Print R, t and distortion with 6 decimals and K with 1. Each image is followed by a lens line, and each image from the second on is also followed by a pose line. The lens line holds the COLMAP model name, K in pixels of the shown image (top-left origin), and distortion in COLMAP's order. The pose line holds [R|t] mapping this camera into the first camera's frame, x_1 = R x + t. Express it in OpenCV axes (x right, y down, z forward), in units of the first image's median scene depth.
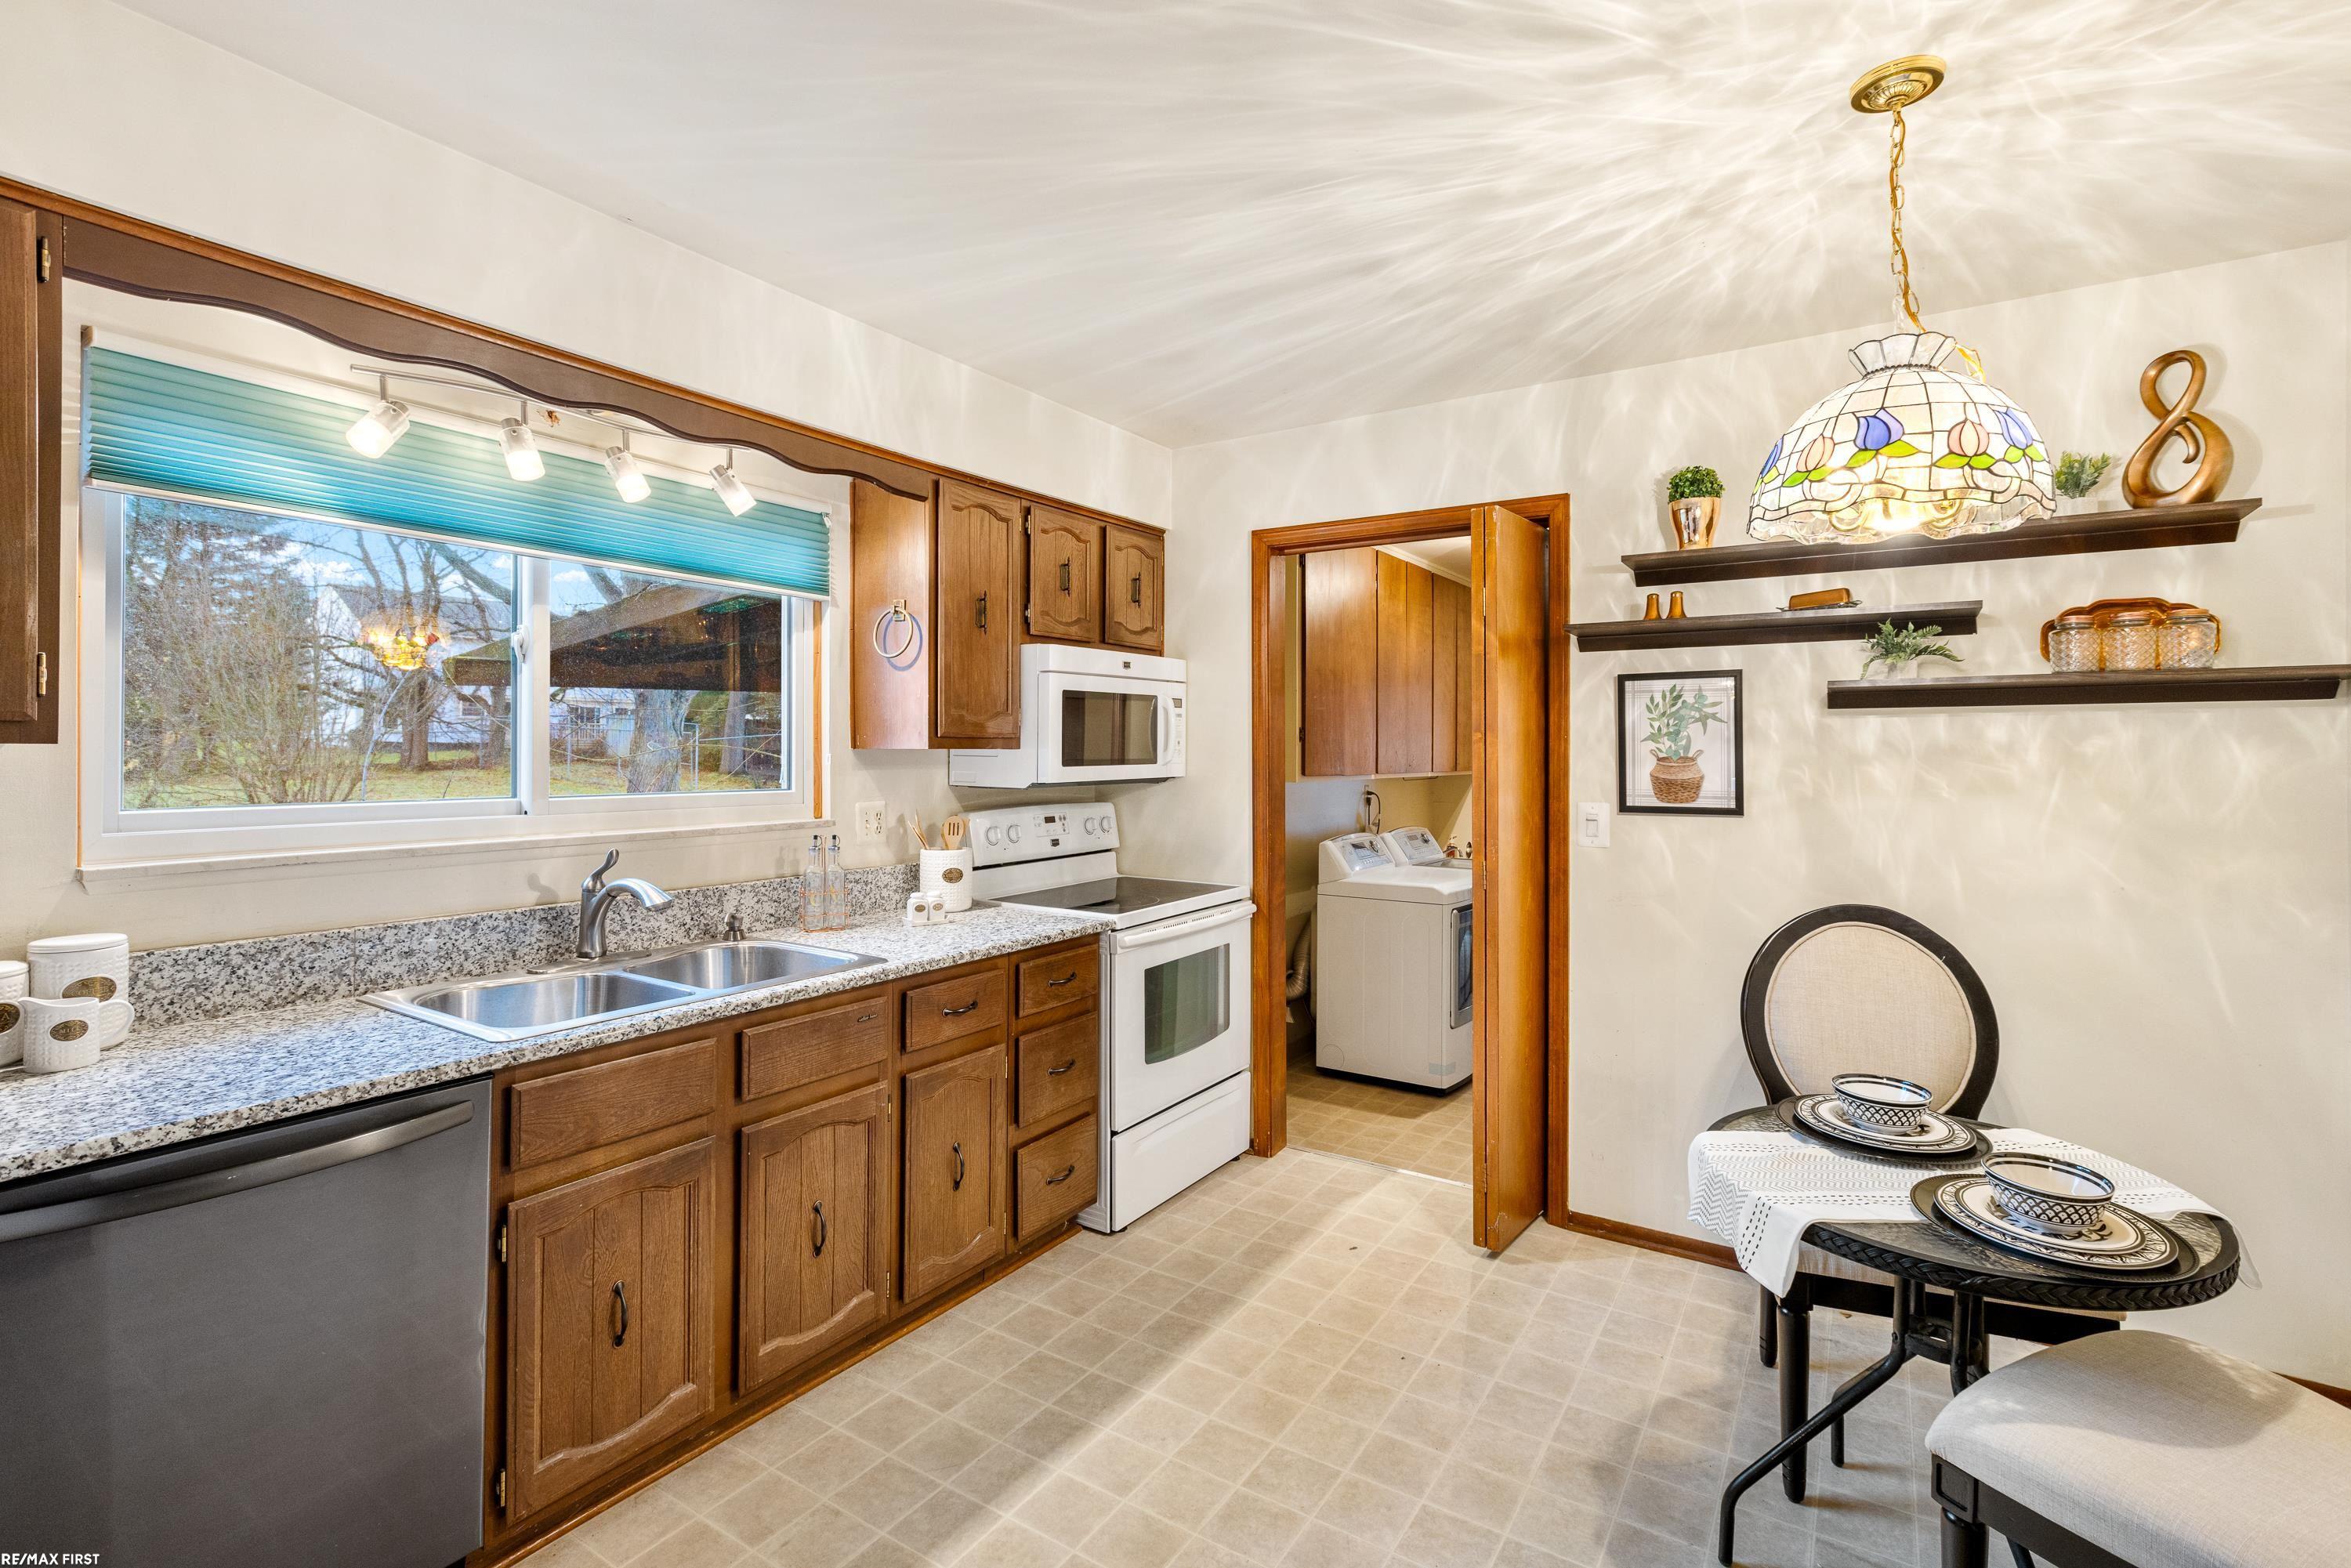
lens RADIAL K [[1058.8, 0, 1186.9], [0, 1058.8, 771.1], [0, 0, 1]] dist [0.002097, -0.001850]
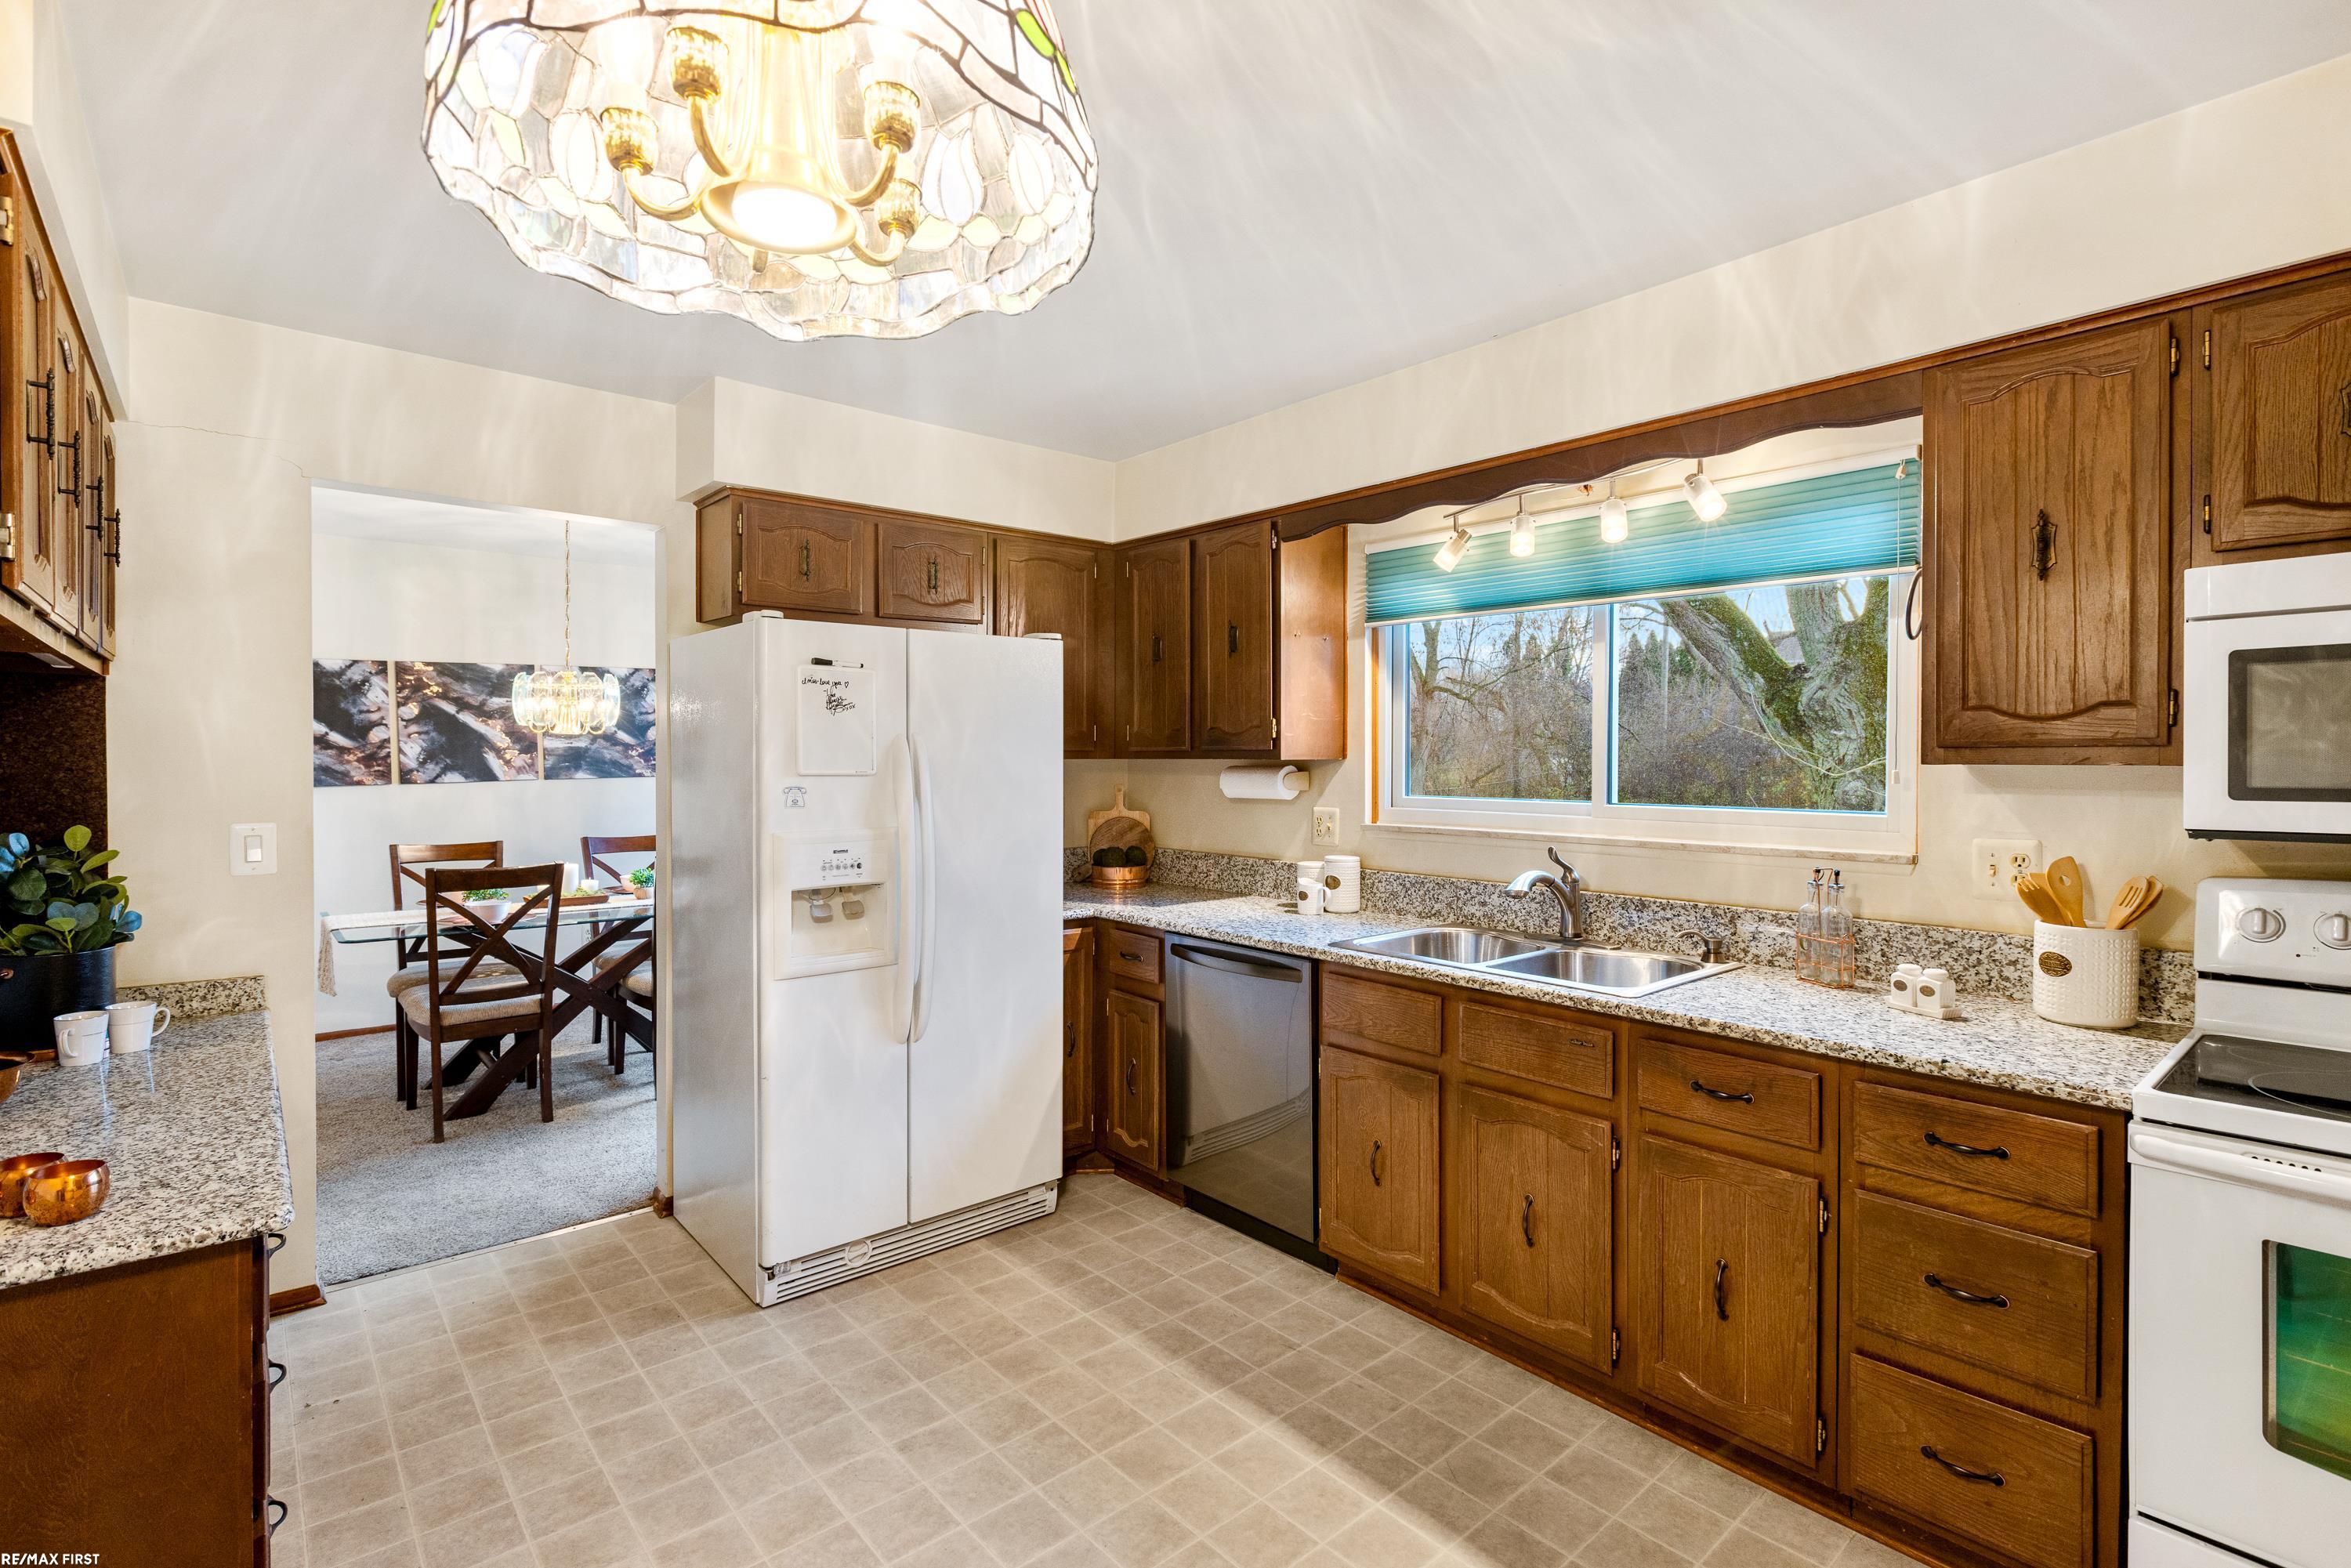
lens RADIAL K [[1097.5, 0, 1189.5], [0, 1097.5, 771.0], [0, 0, 1]] dist [-0.007932, 0.001066]
pose [[-0.271631, 0.002206, -0.962399, 0.744205], [-0.026916, 0.999589, 0.009888, -0.011288], [0.962025, 0.028589, -0.271460, 0.932274]]
